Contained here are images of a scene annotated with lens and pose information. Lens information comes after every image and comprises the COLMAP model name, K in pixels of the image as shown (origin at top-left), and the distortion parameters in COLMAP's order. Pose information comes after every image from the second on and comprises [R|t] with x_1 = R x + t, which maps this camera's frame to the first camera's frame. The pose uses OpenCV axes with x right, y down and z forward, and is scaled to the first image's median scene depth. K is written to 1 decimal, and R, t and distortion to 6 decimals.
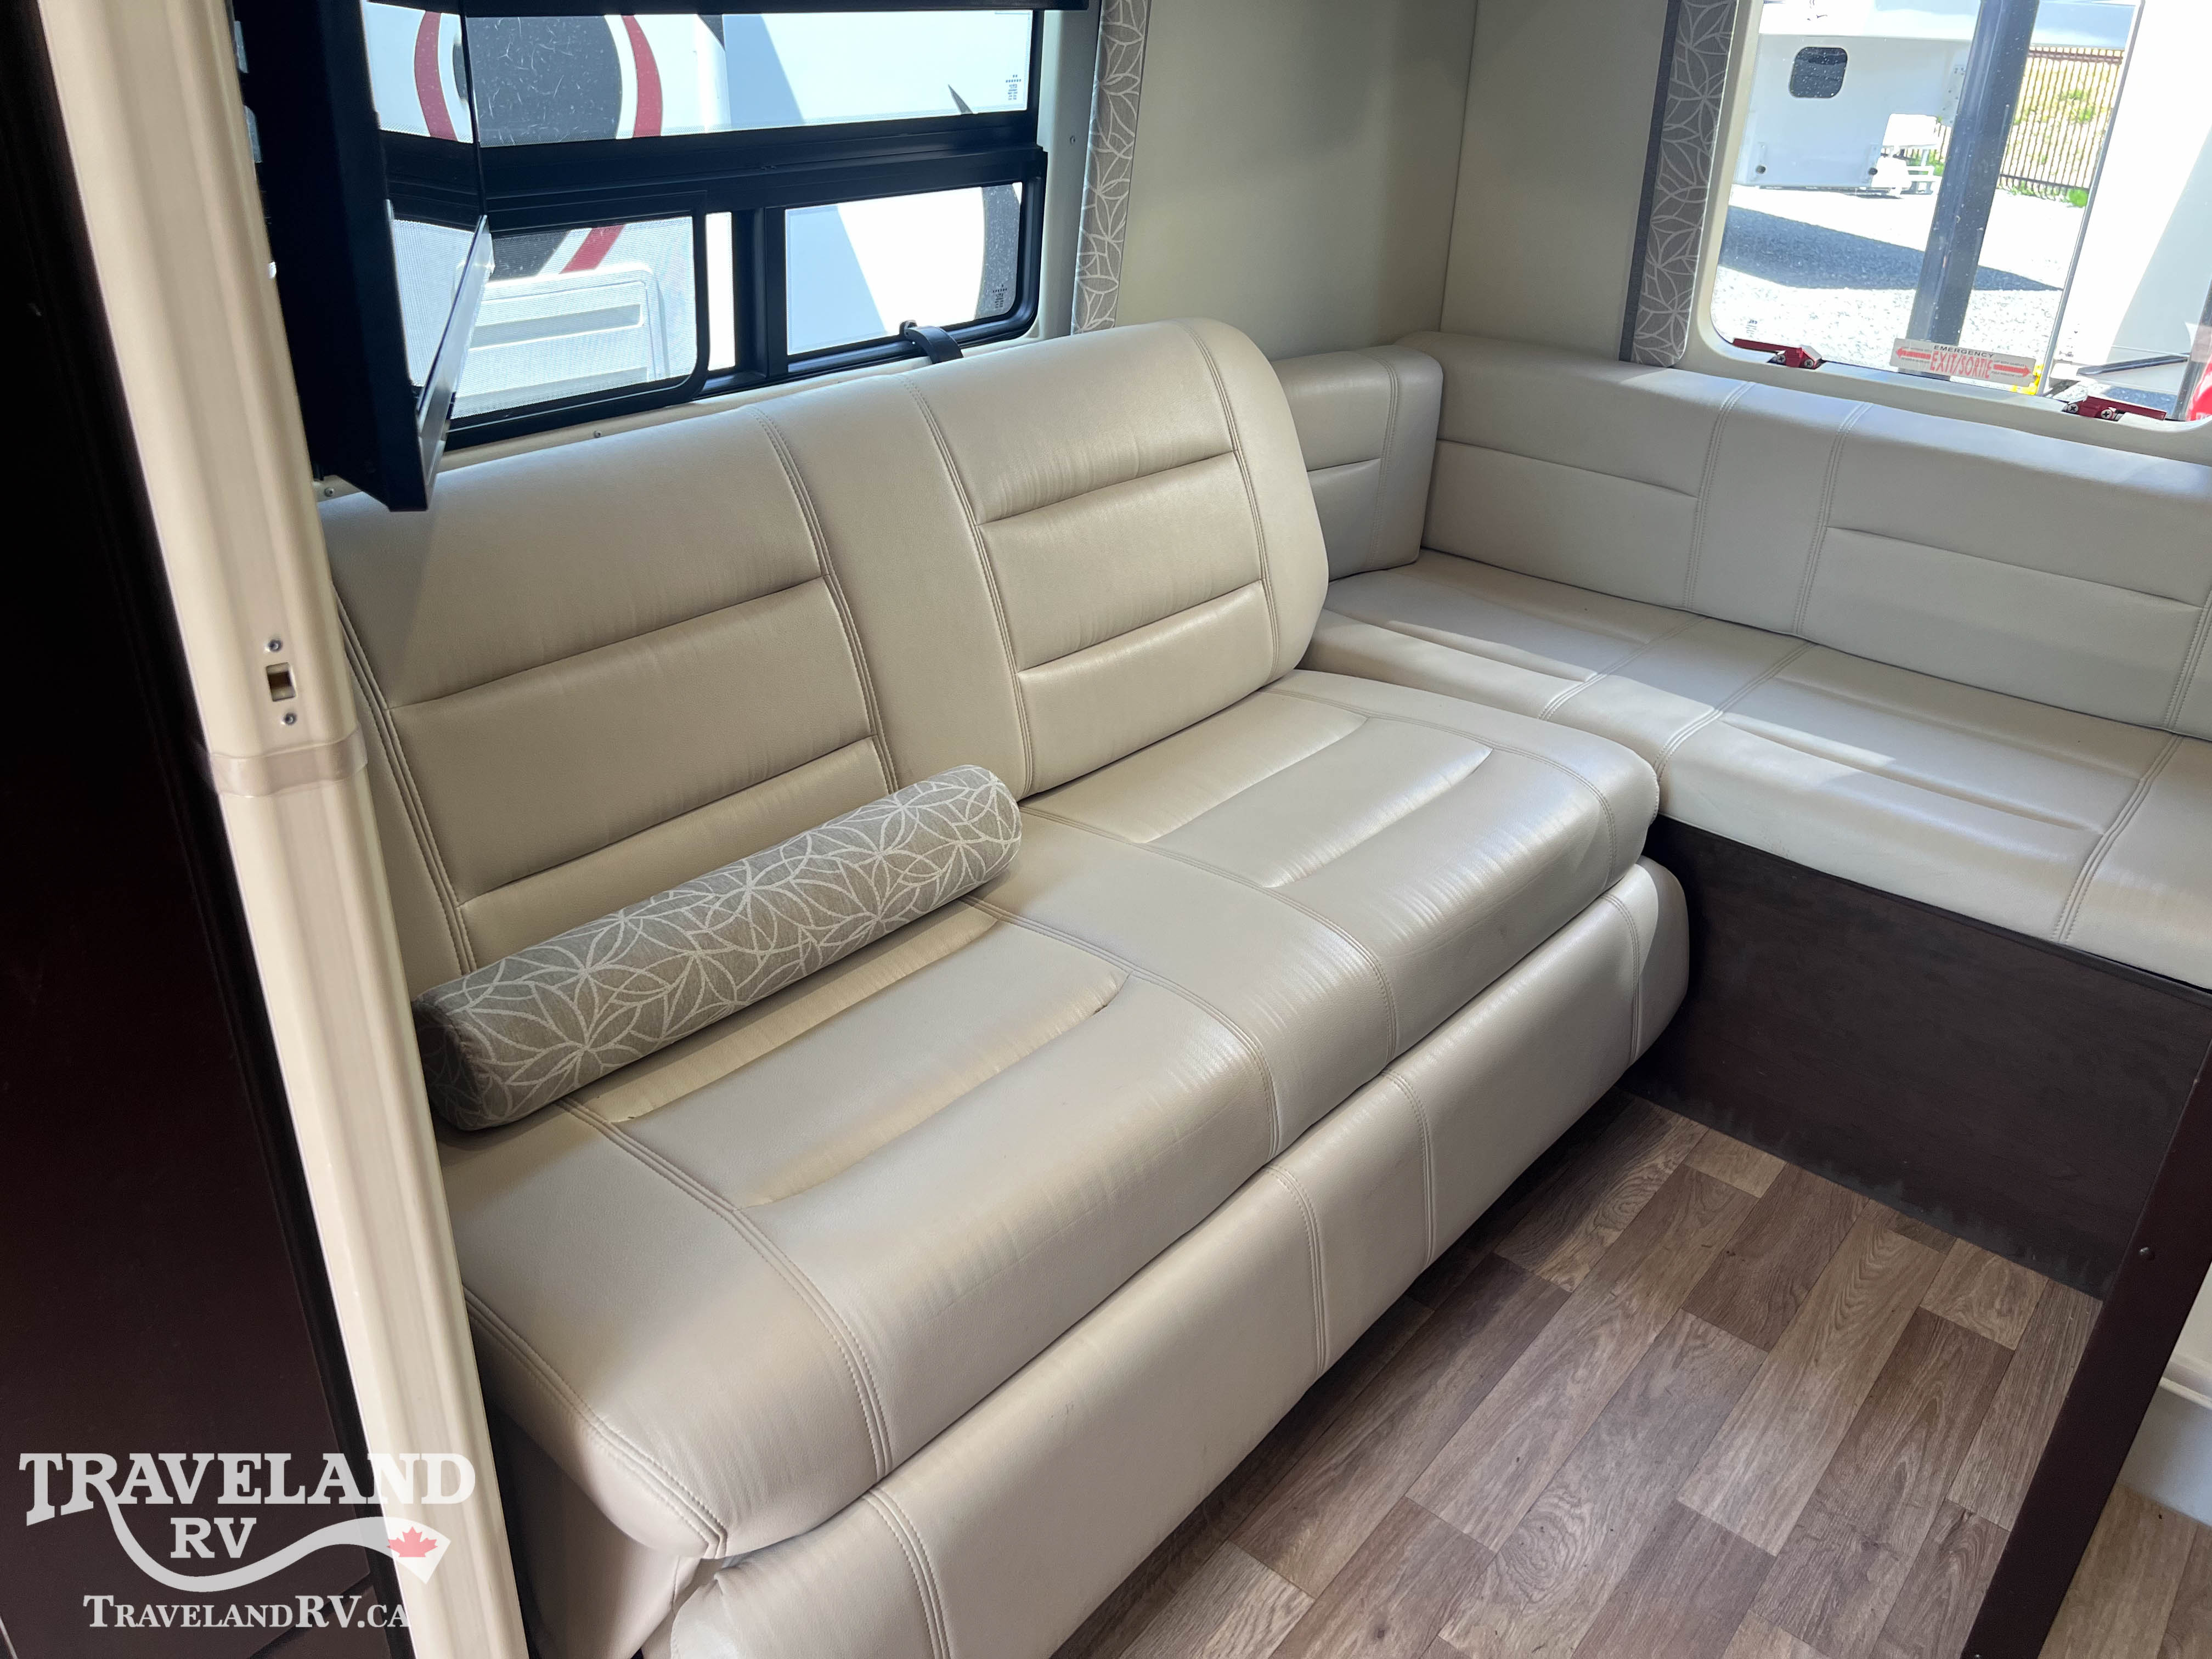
lens RADIAL K [[1670.2, 0, 1132.5], [0, 1670.2, 799.3], [0, 0, 1]] dist [0.046953, -0.065217]
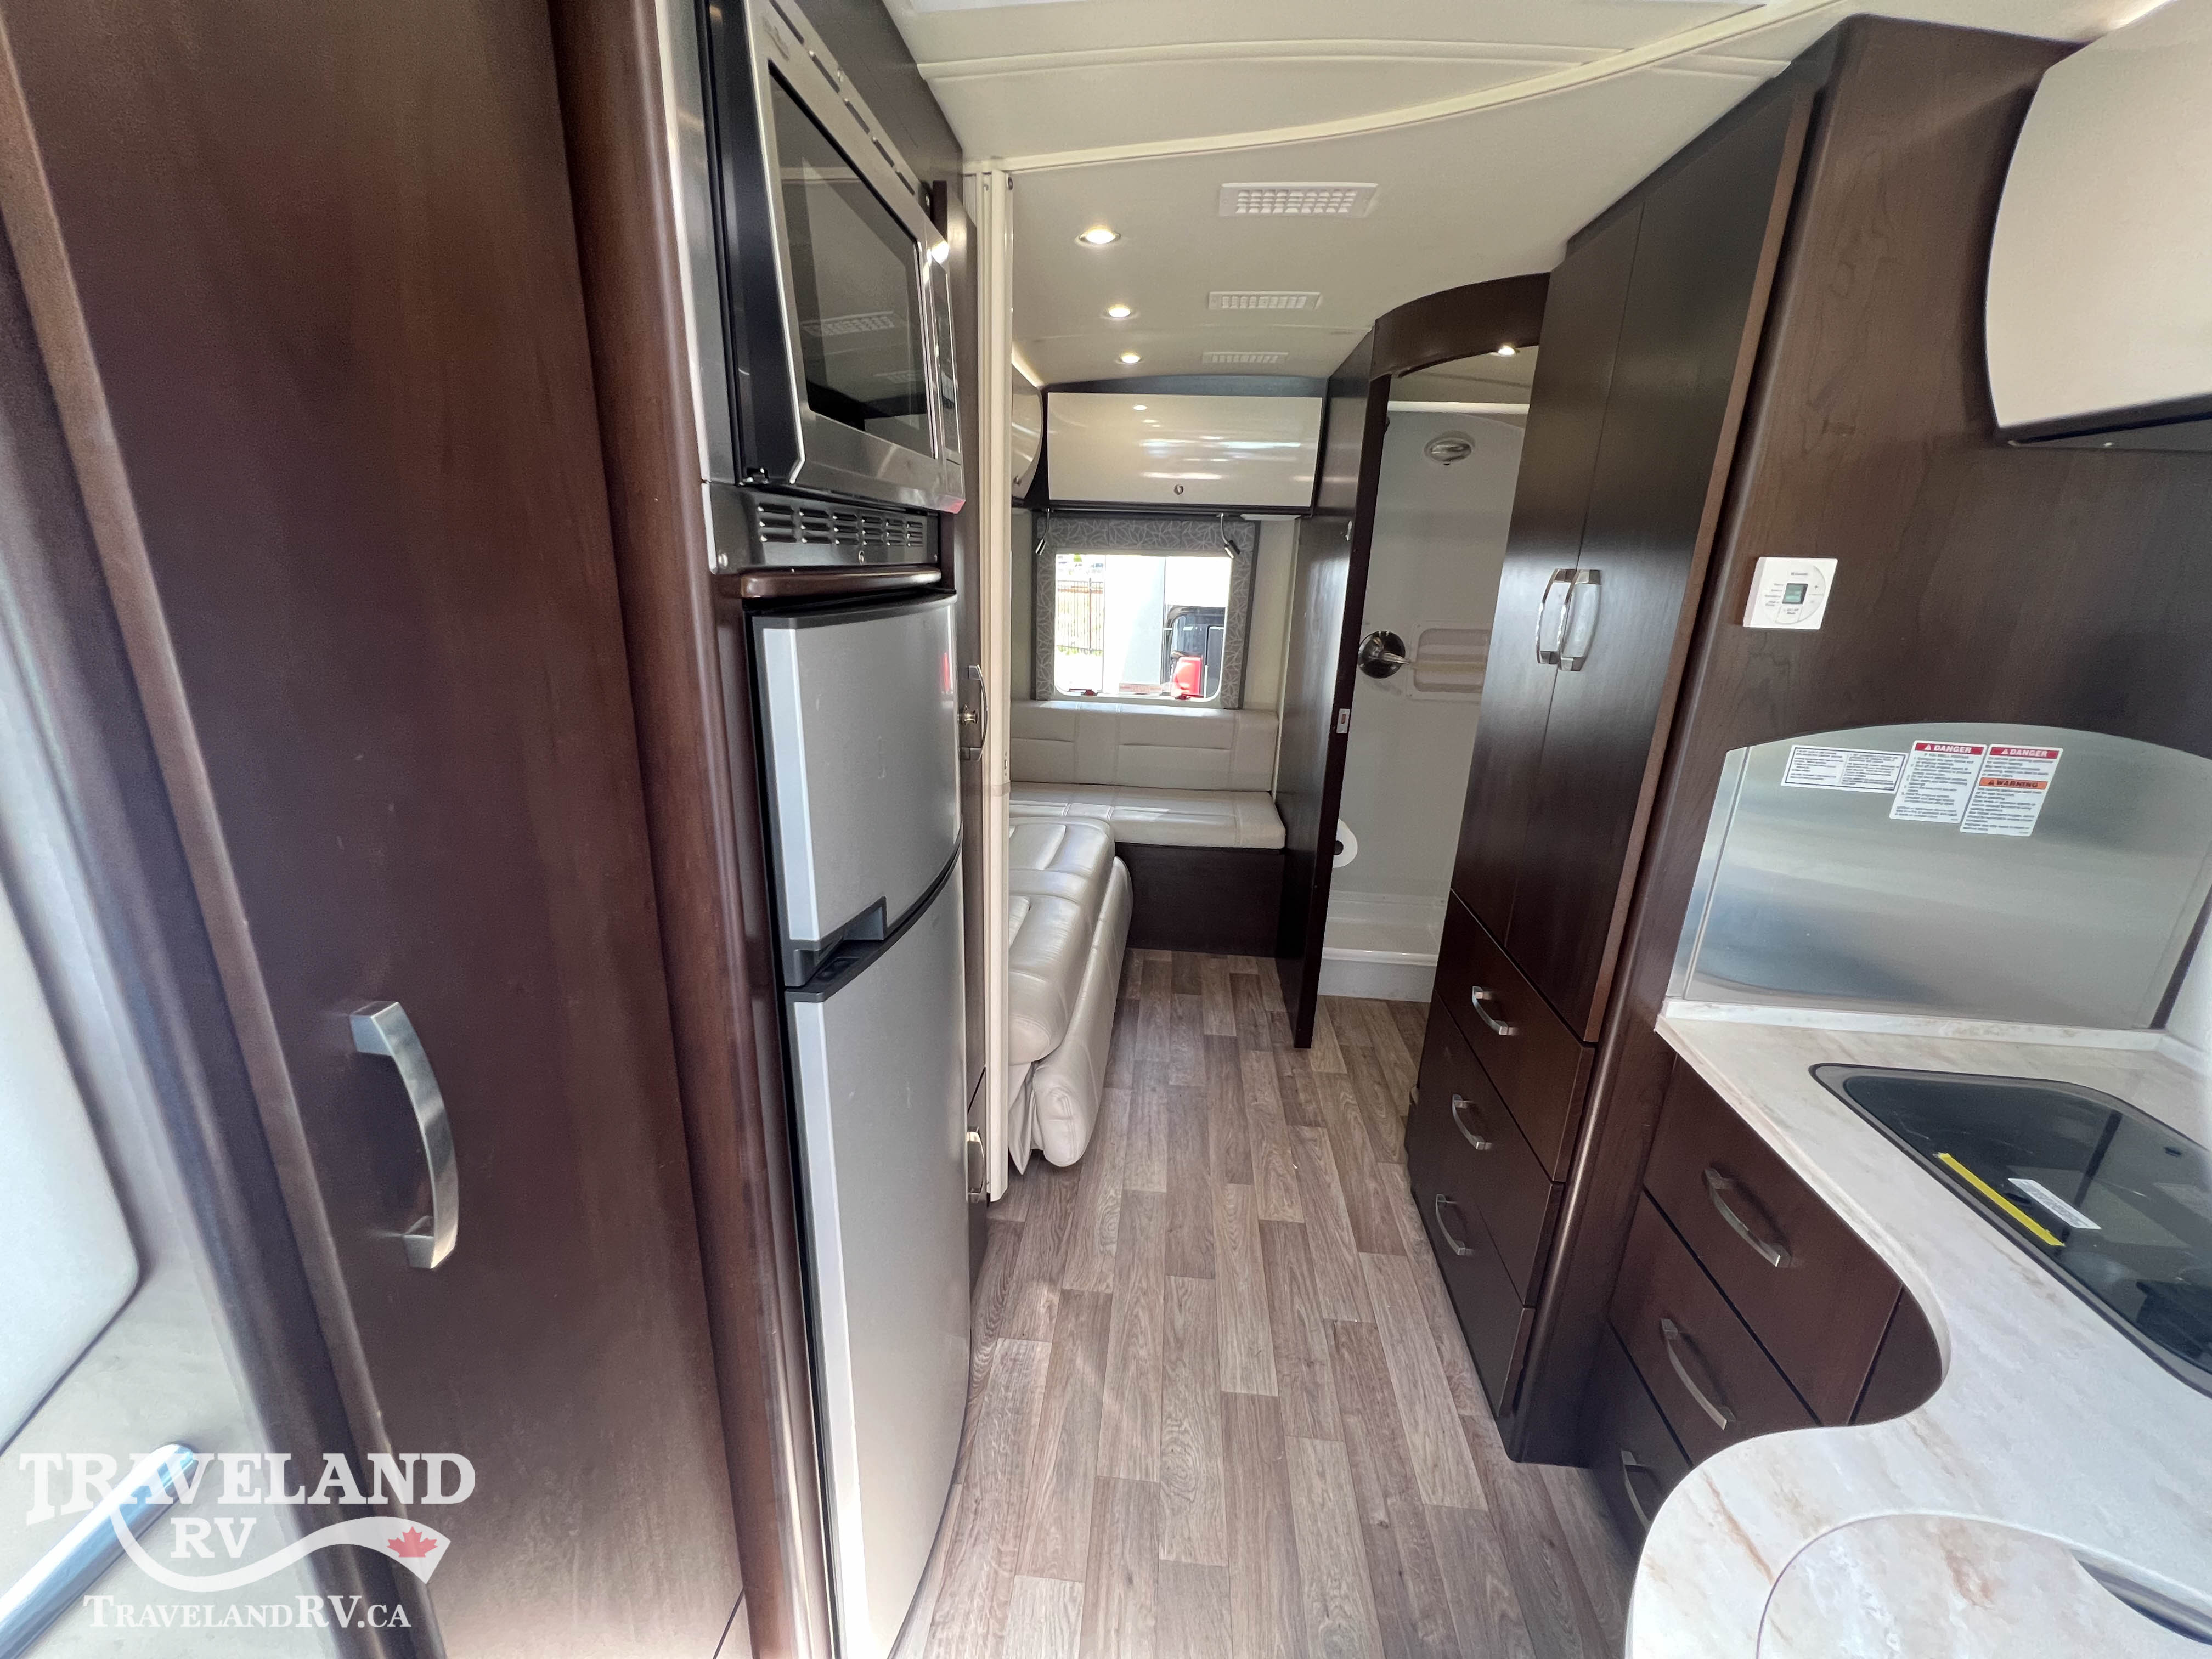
lens RADIAL K [[886.9, 0, 1107.8], [0, 886.9, 832.2], [0, 0, 1]] dist [-0.000890, 0.000158]
pose [[0.820111, -0.173688, 0.545207, -0.544635], [0.253422, 0.964527, -0.073931, 0.108676], [-0.513026, 0.198799, 0.835035, -0.296538]]
